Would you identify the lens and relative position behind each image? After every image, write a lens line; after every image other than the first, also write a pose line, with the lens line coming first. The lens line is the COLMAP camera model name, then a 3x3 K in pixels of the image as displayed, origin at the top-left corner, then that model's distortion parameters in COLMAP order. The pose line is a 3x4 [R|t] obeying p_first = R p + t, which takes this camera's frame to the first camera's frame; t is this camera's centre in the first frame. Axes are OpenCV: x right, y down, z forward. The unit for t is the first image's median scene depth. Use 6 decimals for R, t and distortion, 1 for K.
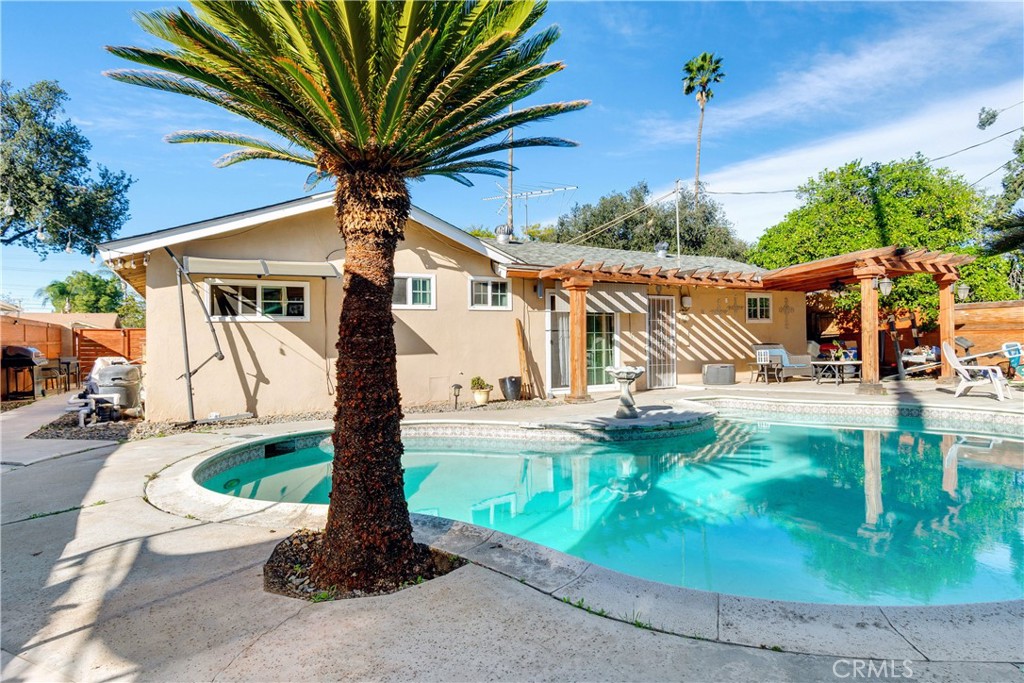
lens RADIAL K [[559.5, 0, 512.0], [0, 559.5, 341.5], [0, 0, 1]] dist [-0.002206, -0.001048]
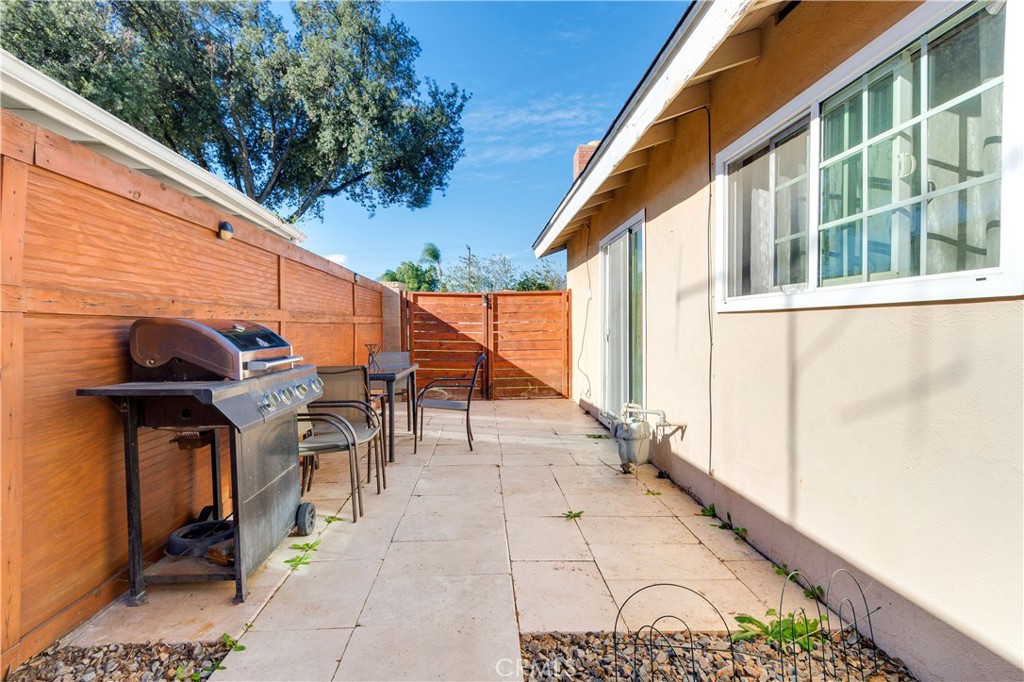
lens RADIAL K [[559.5, 0, 512.0], [0, 559.5, 341.0], [0, 0, 1]] dist [-0.002206, -0.001048]
pose [[0.890015, 0.017017, -0.455613, -0.309166], [-0.001966, 0.999437, 0.033490, 0.001805], [0.455927, -0.028911, 0.889548, 0.394528]]
